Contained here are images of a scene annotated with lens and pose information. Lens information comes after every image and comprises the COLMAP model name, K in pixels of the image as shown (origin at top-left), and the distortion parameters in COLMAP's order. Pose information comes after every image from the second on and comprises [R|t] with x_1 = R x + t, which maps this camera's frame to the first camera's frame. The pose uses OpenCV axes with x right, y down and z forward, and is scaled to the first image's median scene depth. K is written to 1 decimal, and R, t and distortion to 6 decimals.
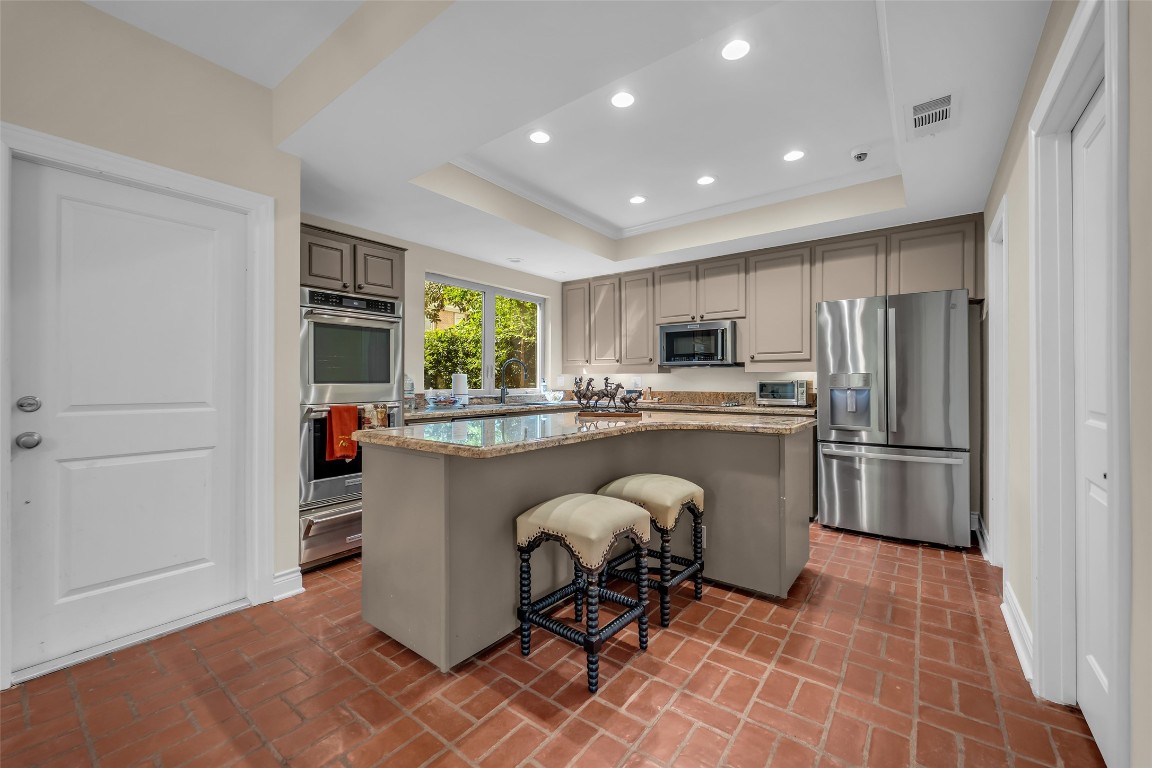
lens RADIAL K [[462.3, 0, 569.2], [0, 462.3, 381.1], [0, 0, 1]] dist [0.001272, -0.000077]
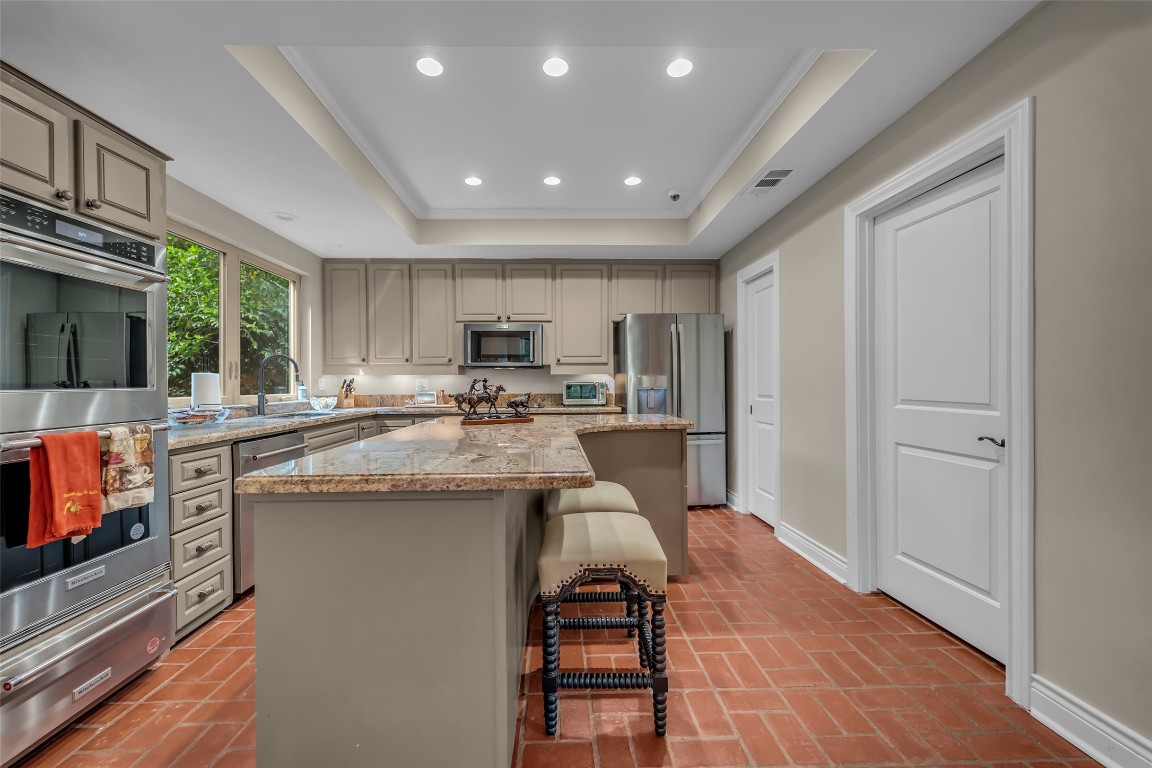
lens RADIAL K [[463.7, 0, 573.1], [0, 463.7, 383.7], [0, 0, 1]] dist [0.002101, 0.000134]
pose [[0.770910, -0.004396, 0.636929, -0.322831], [0.005120, 0.999987, 0.000706, 0.001768], [-0.636924, 0.002717, 0.770922, 0.215524]]
